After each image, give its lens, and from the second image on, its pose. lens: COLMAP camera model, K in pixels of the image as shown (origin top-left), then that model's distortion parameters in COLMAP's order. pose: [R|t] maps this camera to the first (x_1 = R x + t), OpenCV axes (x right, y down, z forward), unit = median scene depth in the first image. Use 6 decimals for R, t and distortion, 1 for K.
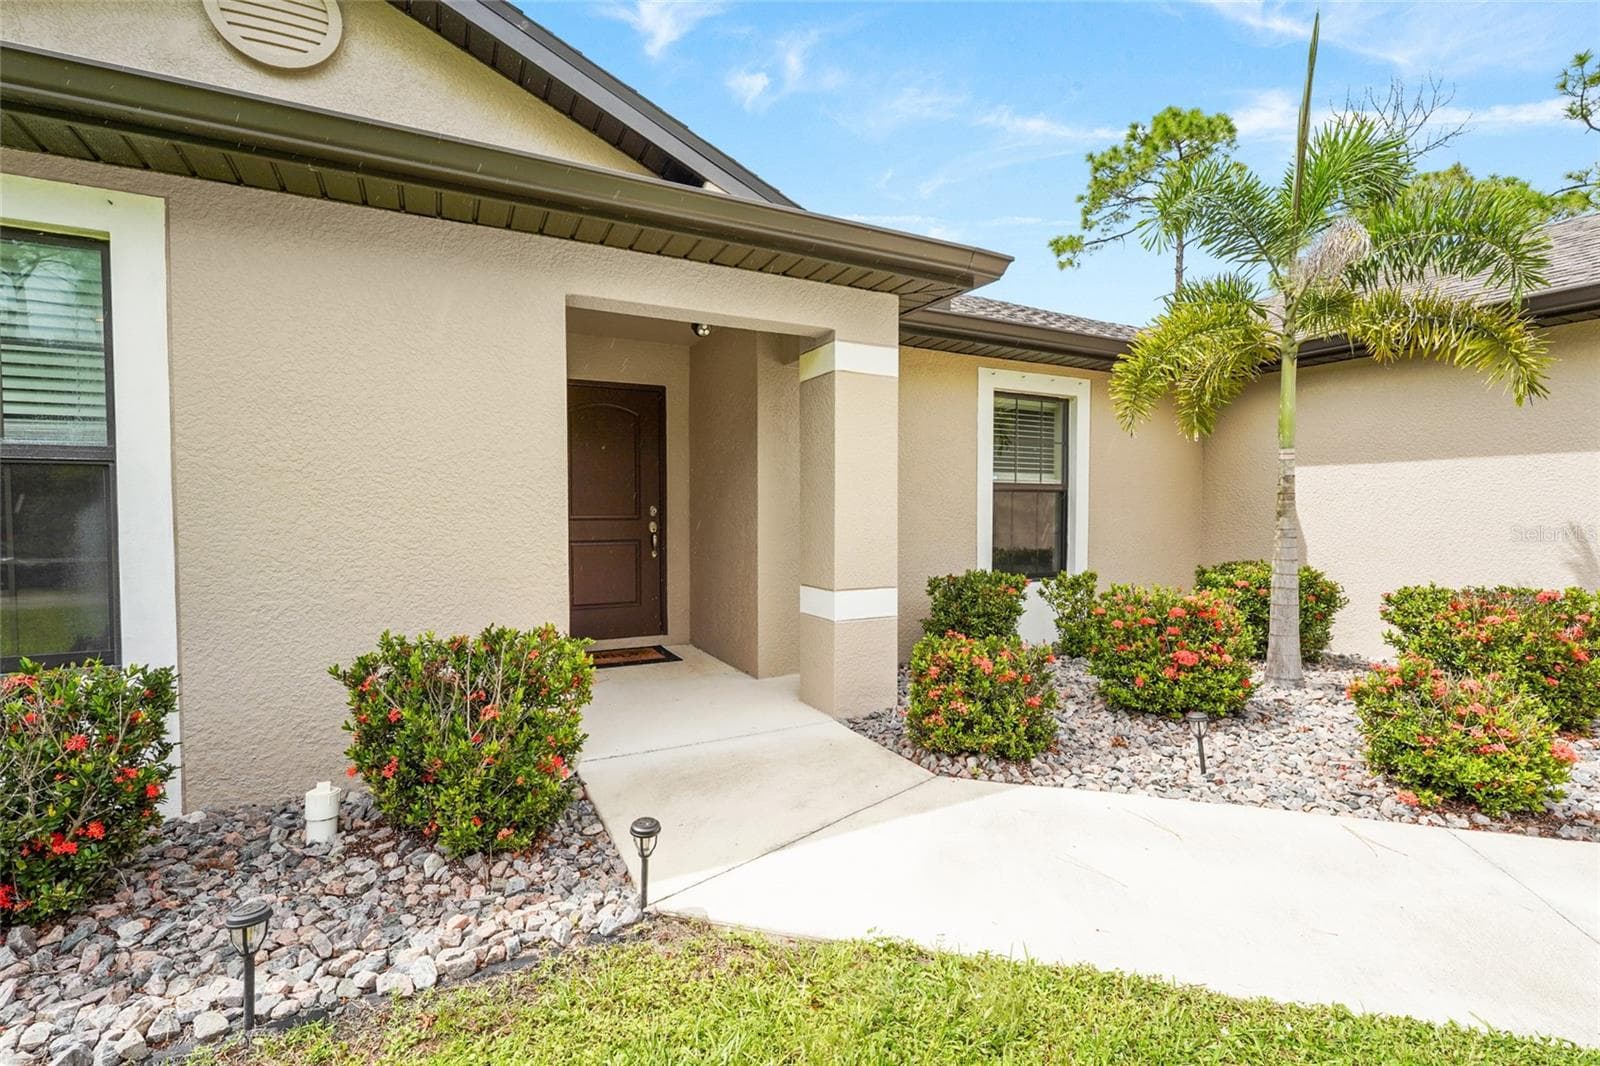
lens RADIAL K [[717.7, 0, 802.7], [0, 717.7, 531.8], [0, 0, 1]] dist [-0.001080, 0.000077]
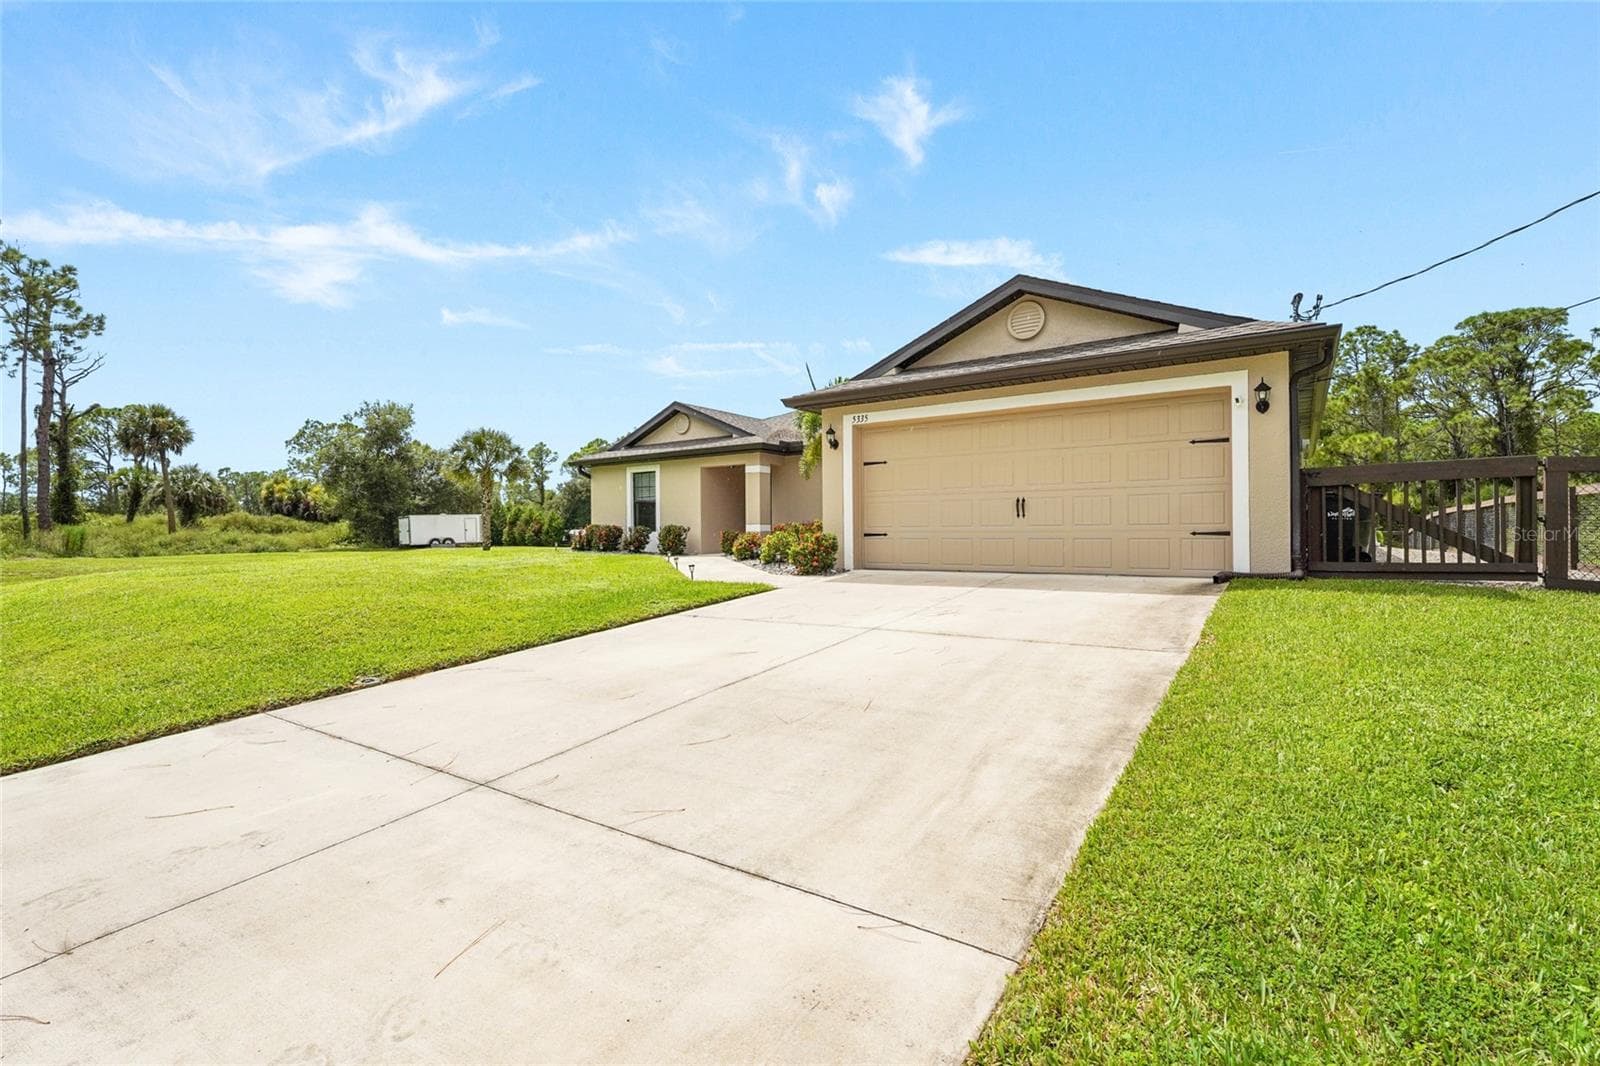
lens RADIAL K [[717.7, 0, 802.7], [0, 717.7, 531.8], [0, 0, 1]] dist [-0.001080, 0.000077]
pose [[0.470047, -0.005268, -0.882626, 2.642336], [-0.019071, 0.999688, -0.016123, 0.127831], [0.882435, 0.024411, 0.469800, -0.471140]]
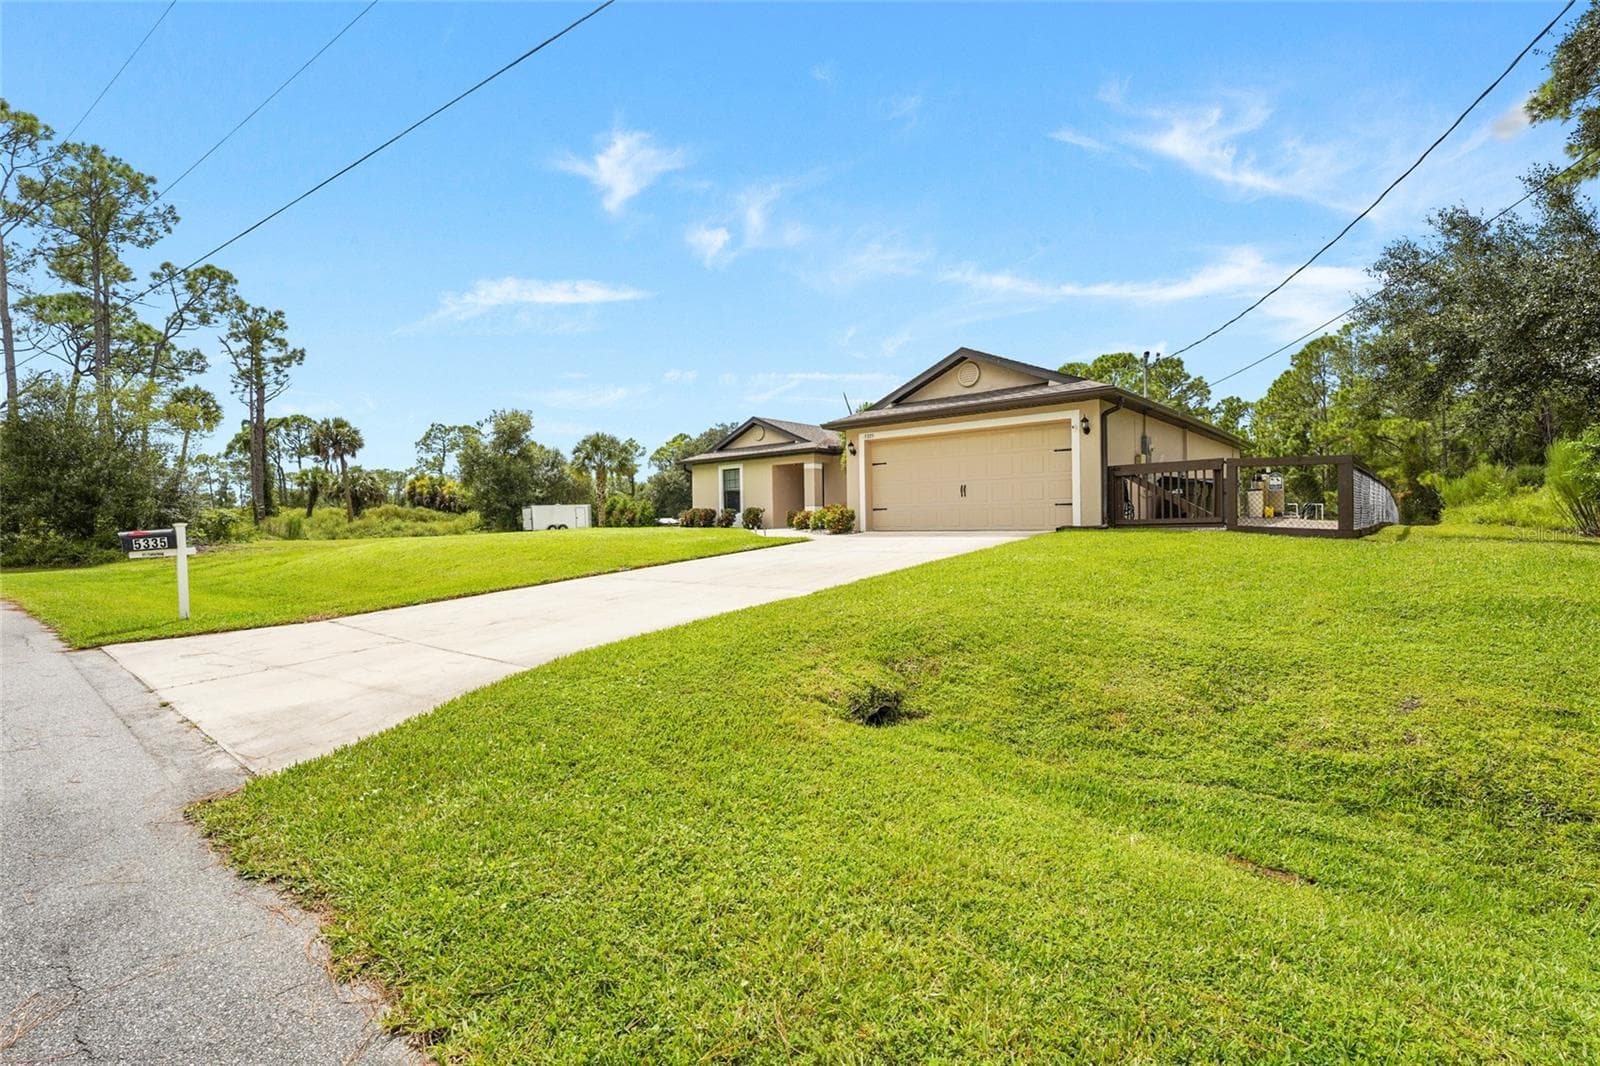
lens RADIAL K [[717.7, 0, 802.7], [0, 717.7, 531.8], [0, 0, 1]] dist [-0.001080, 0.000077]
pose [[0.372923, 0.005423, -0.927846, 3.670740], [-0.012449, 0.999922, 0.000841, 0.193647], [0.927779, 0.011237, 0.372962, -0.809012]]
